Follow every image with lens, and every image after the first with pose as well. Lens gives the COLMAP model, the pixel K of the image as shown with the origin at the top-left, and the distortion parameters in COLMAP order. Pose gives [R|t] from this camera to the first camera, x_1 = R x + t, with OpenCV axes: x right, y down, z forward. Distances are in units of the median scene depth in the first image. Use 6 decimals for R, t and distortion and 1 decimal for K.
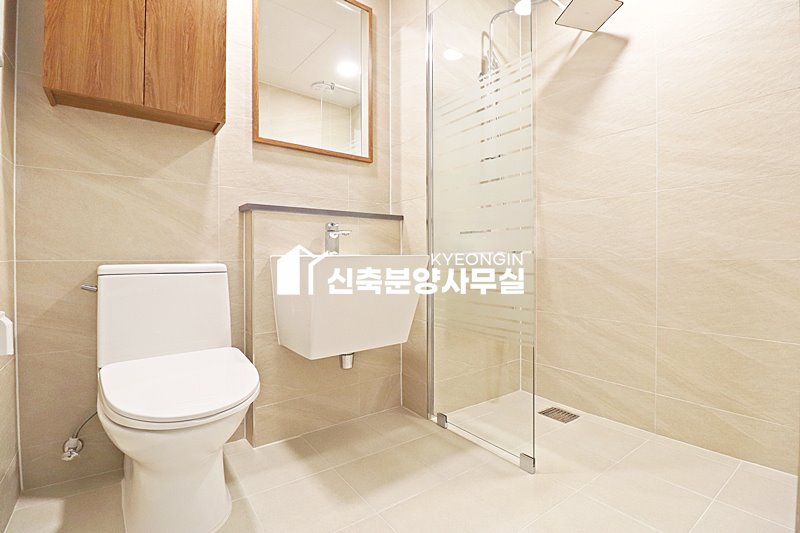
lens RADIAL K [[369.6, 0, 407.3], [0, 369.6, 262.4], [0, 0, 1]] dist [-0.004147, -0.000477]
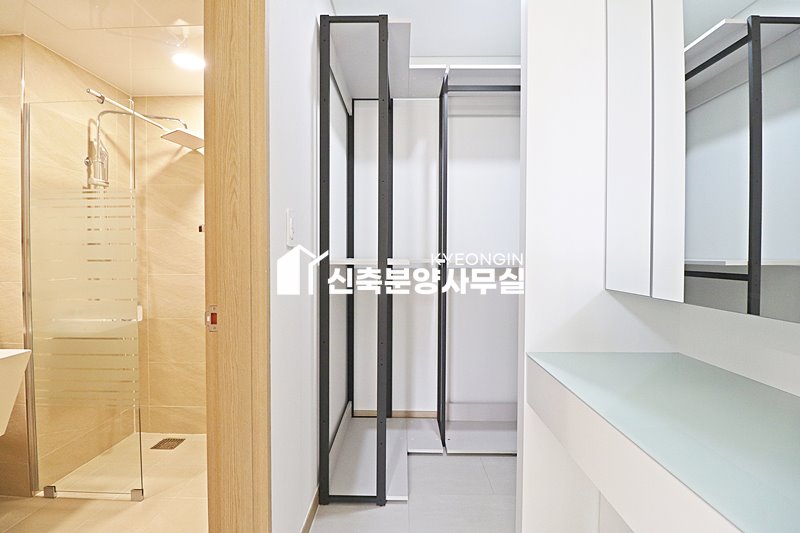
lens RADIAL K [[372.9, 0, 398.9], [0, 372.9, 254.7], [0, 0, 1]] dist [-0.002494, -0.010462]
pose [[0.622974, -0.008096, 0.782201, -0.088111], [0.013338, 0.999911, -0.000273, -0.224230], [-0.782129, 0.010603, 0.623026, -0.417243]]
